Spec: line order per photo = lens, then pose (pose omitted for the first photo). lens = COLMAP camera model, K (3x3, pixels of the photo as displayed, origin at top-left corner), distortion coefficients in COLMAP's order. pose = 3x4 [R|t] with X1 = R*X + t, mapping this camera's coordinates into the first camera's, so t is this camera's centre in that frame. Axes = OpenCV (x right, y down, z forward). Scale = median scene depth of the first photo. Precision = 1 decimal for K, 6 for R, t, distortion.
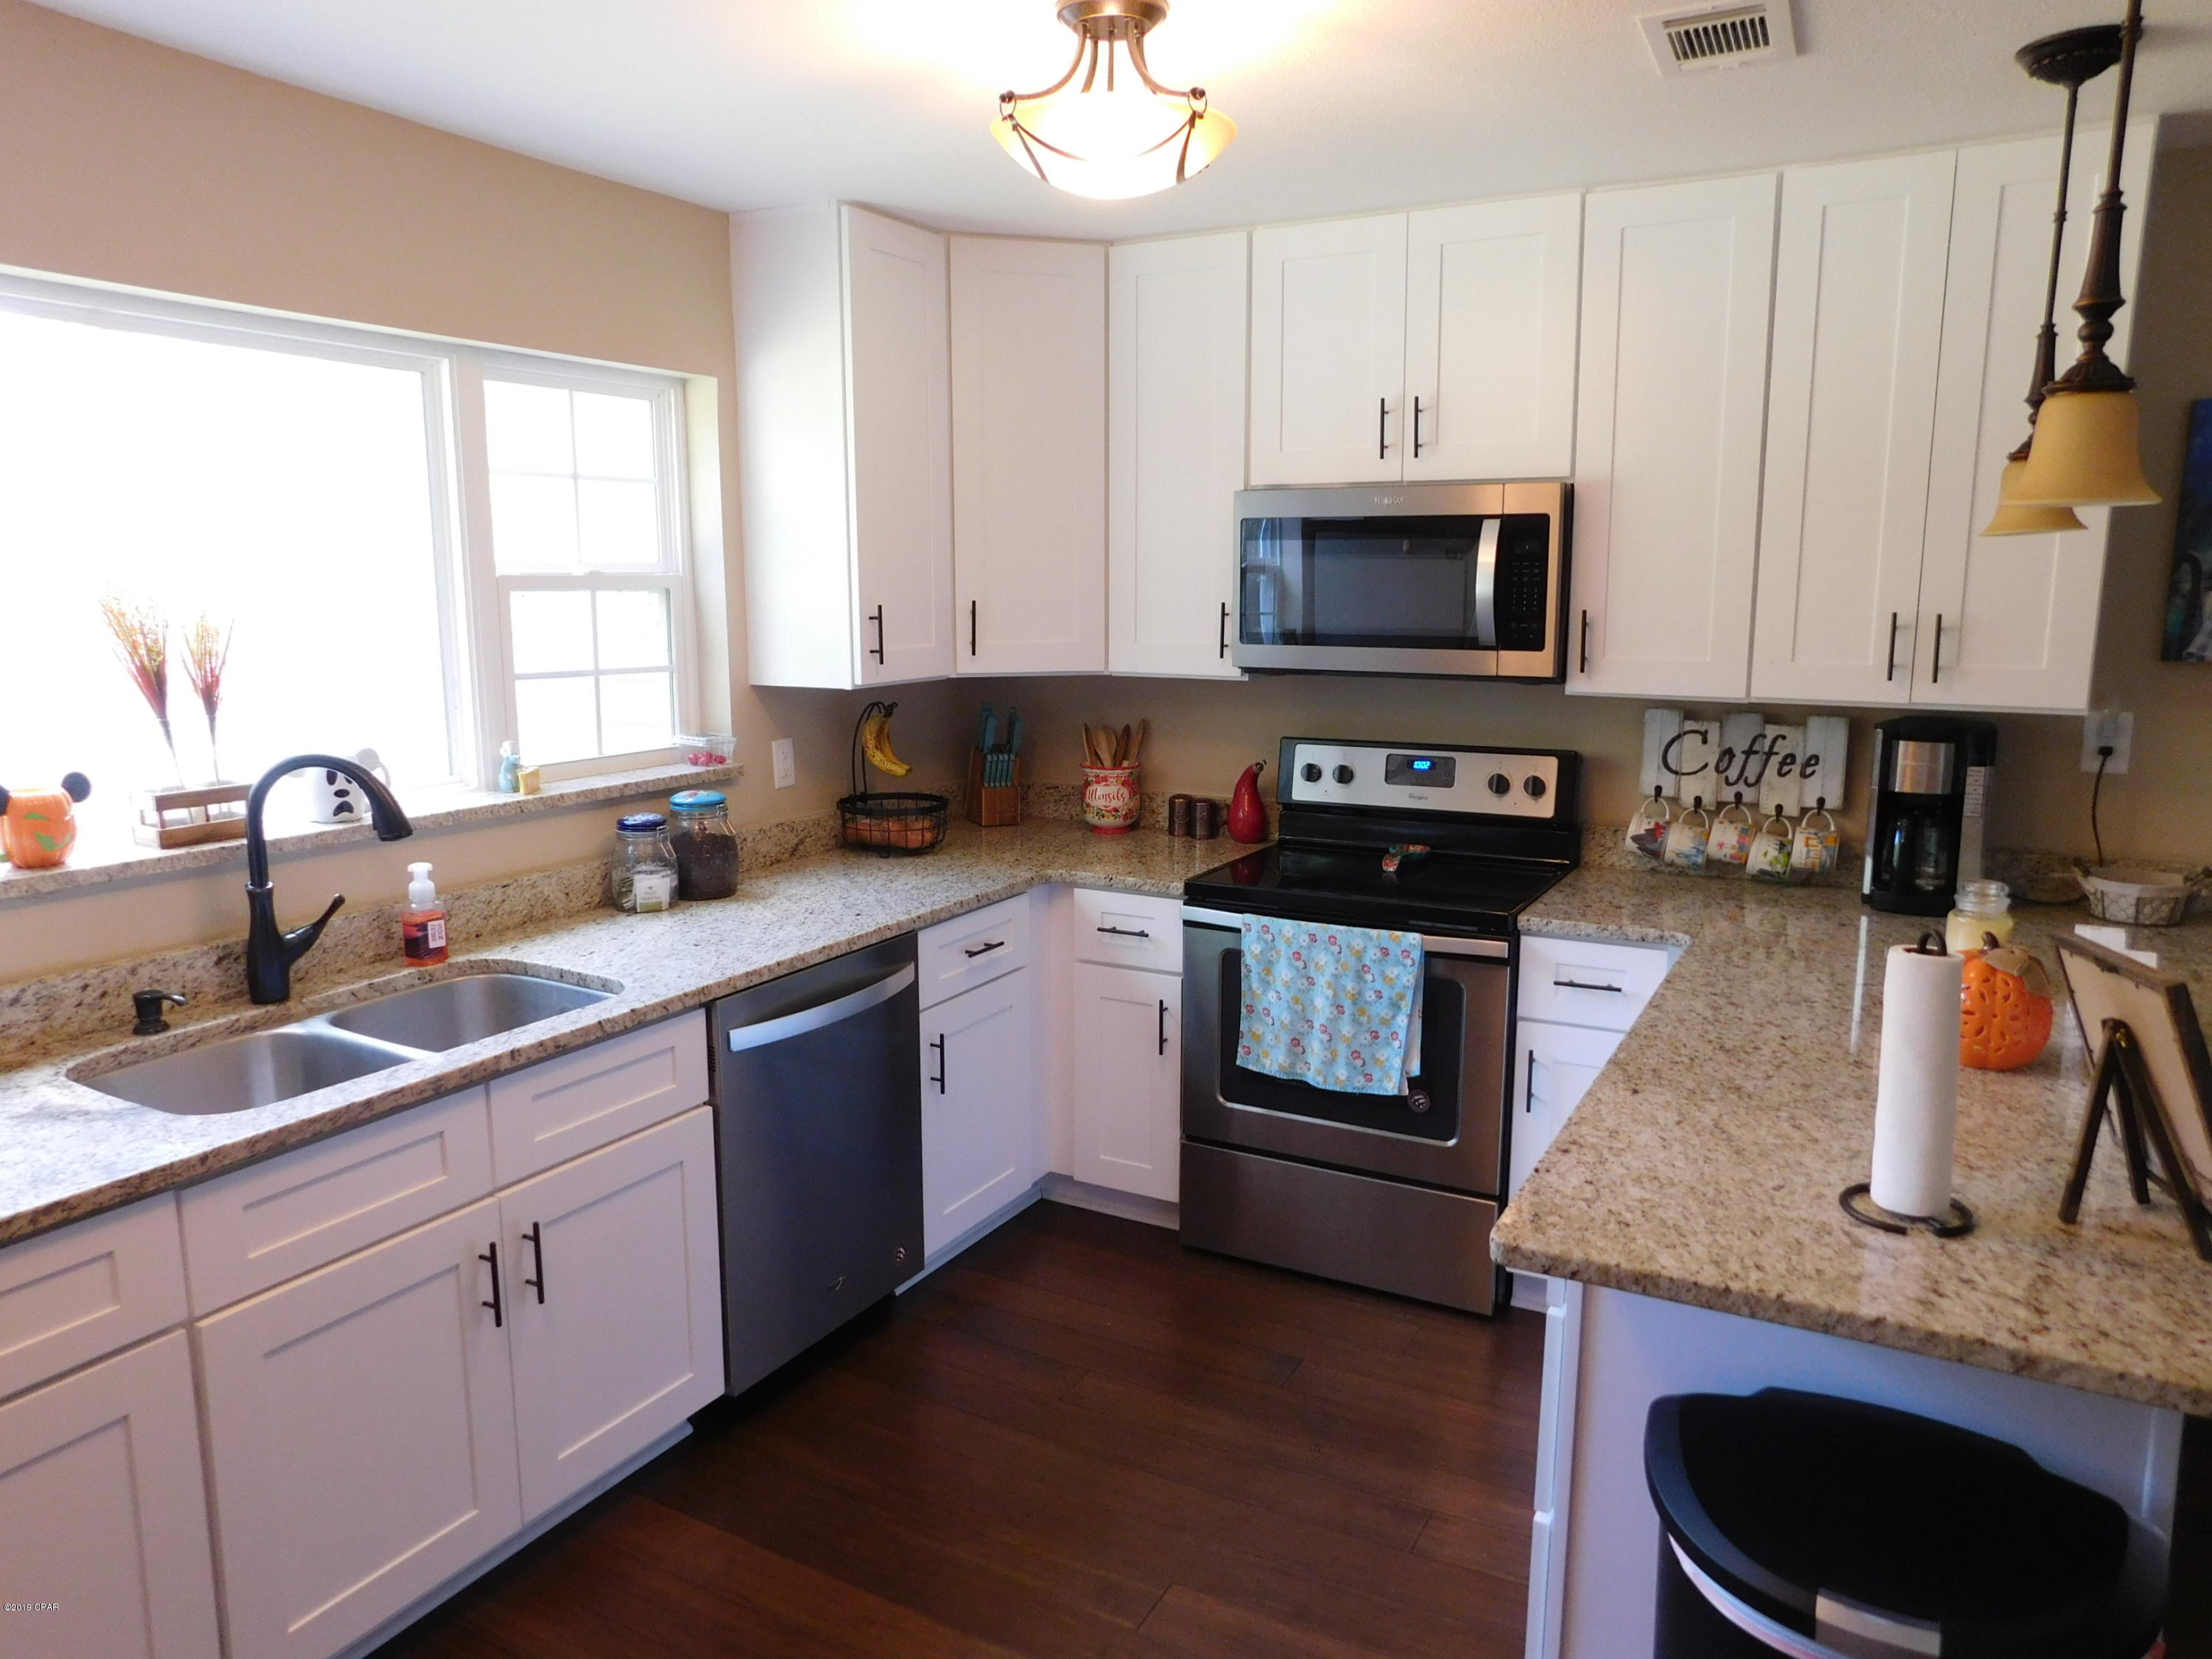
lens RADIAL K [[1472.3, 0, 1098.7], [0, 1472.3, 816.0], [0, 0, 1]] dist [-0.042932, 0.014565]
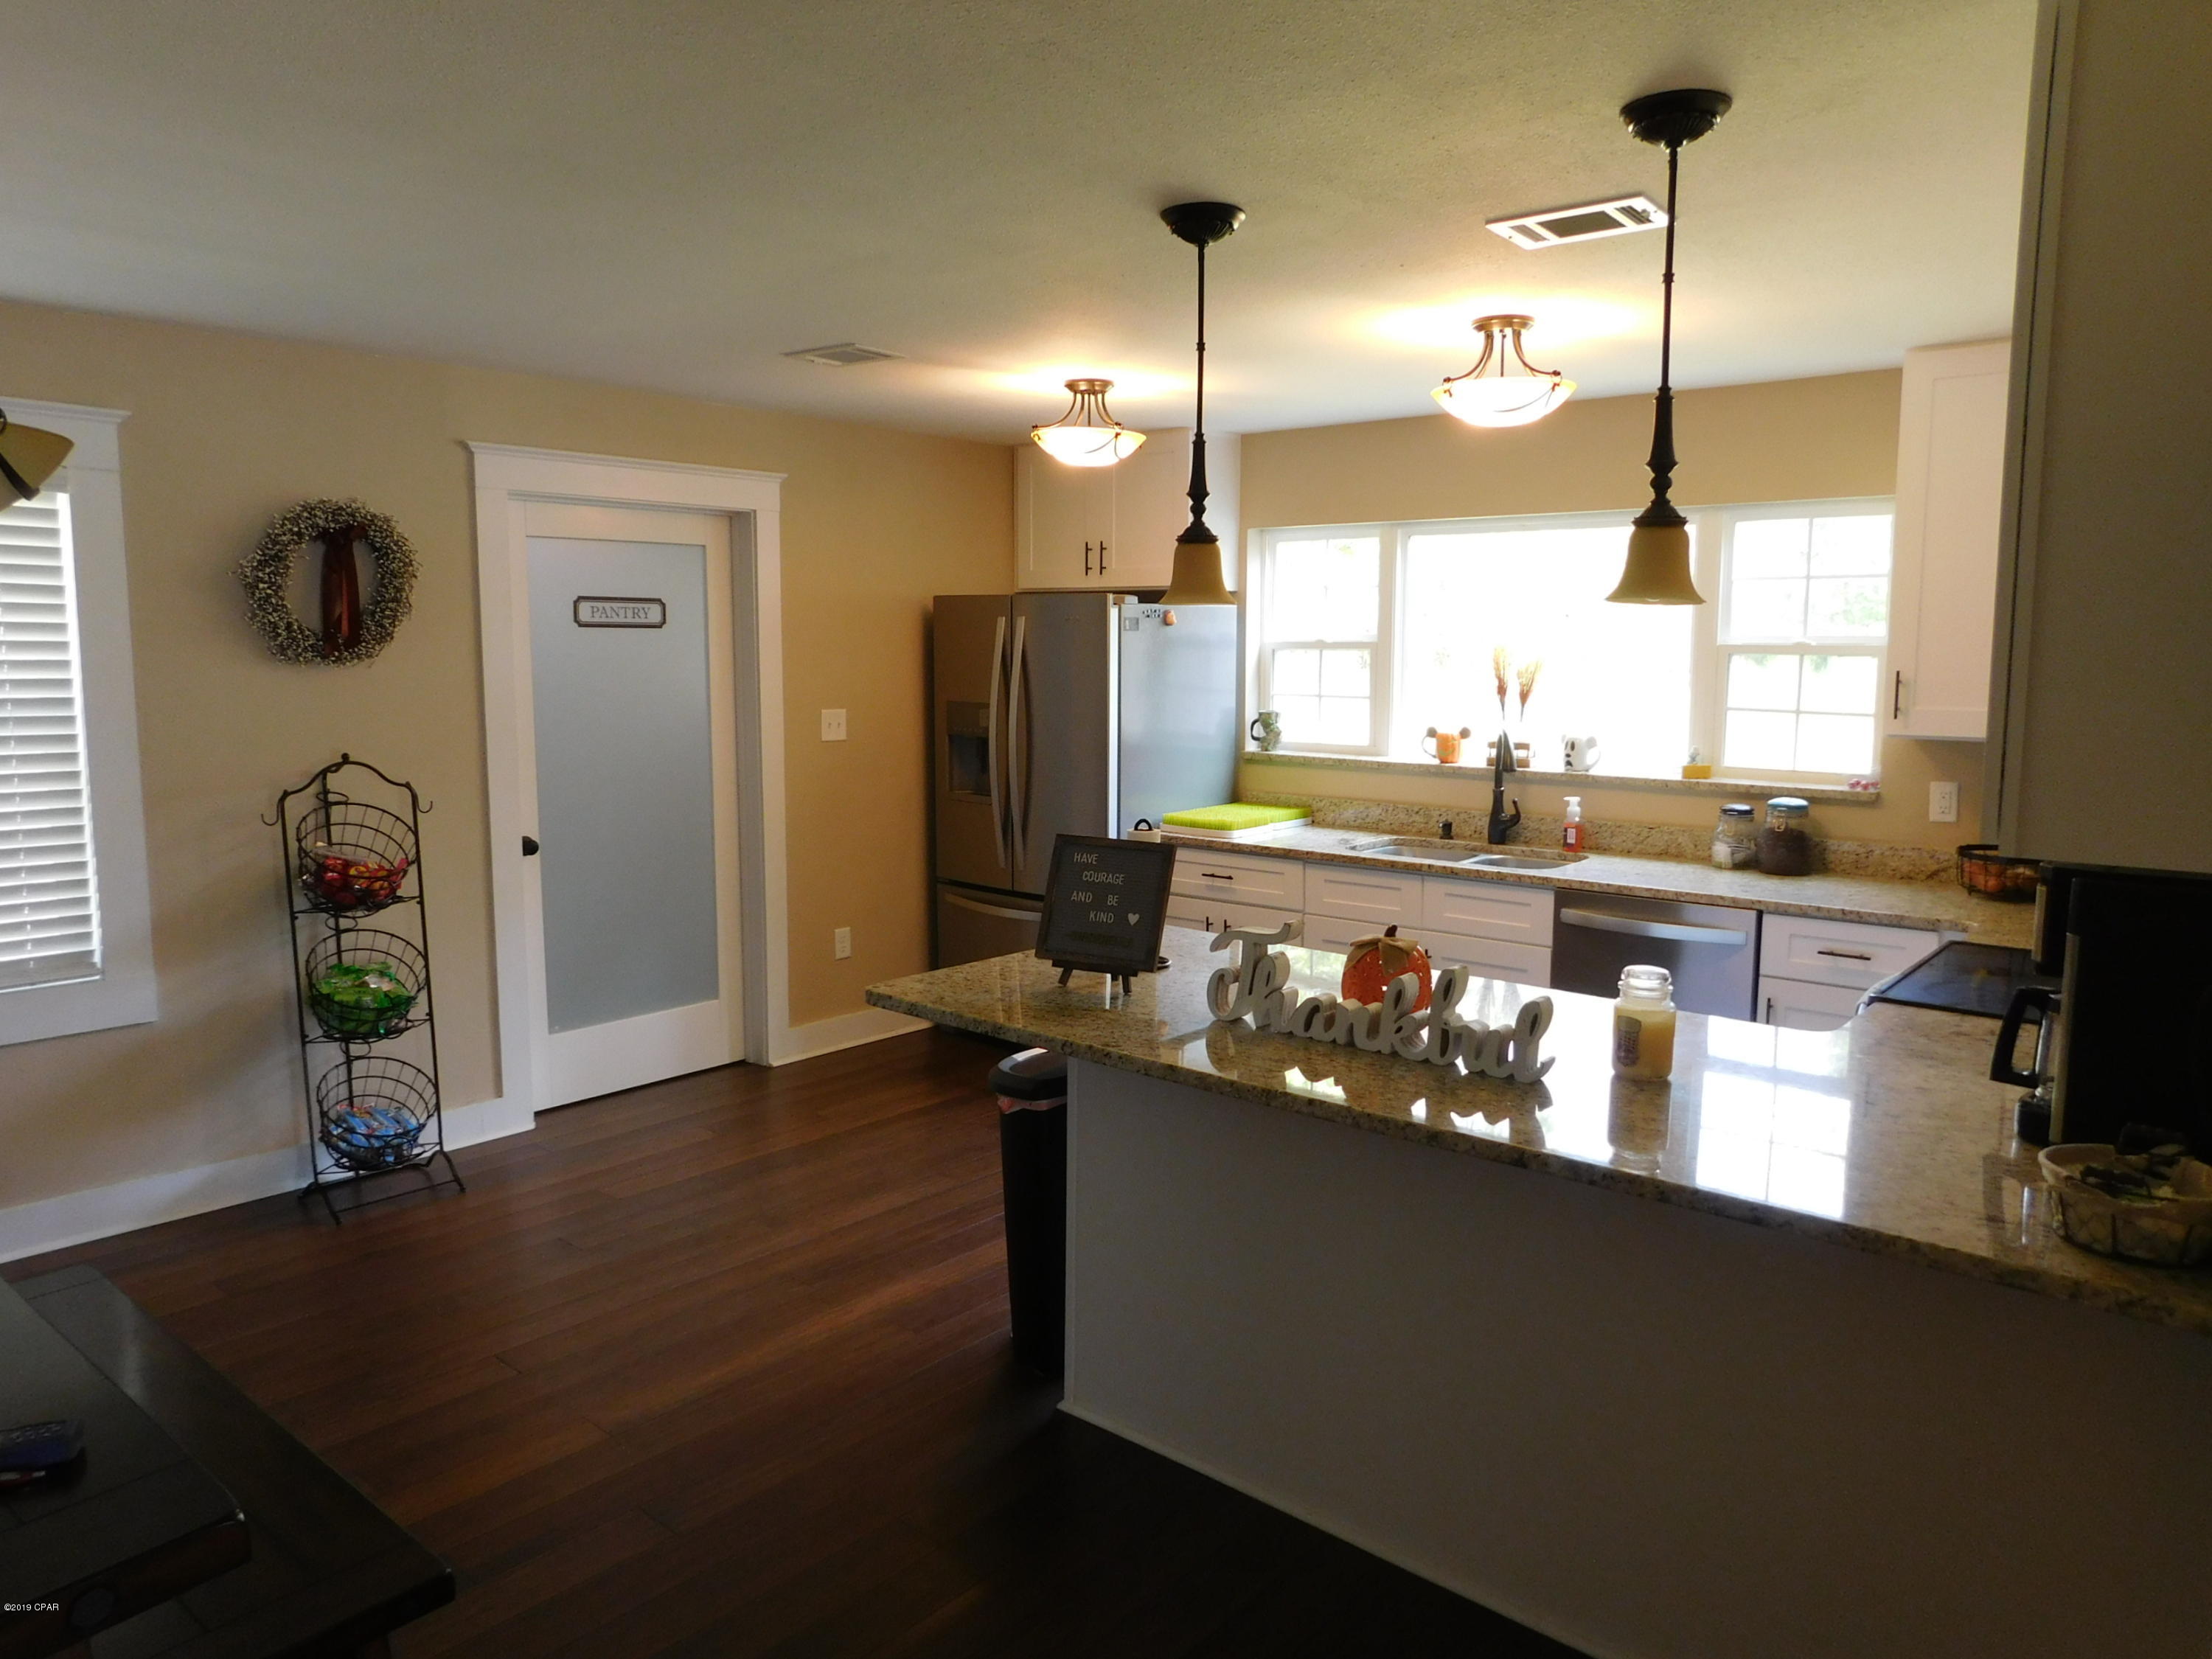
lens RADIAL K [[1472.3, 0, 1103.2], [0, 1472.3, 827.6], [0, 0, 1]] dist [-0.042932, 0.014565]
pose [[-0.179597, 0.124805, -0.975791, 1.464403], [-0.160629, 0.974887, 0.154253, -0.120547], [0.970538, 0.184444, -0.155040, 0.710222]]
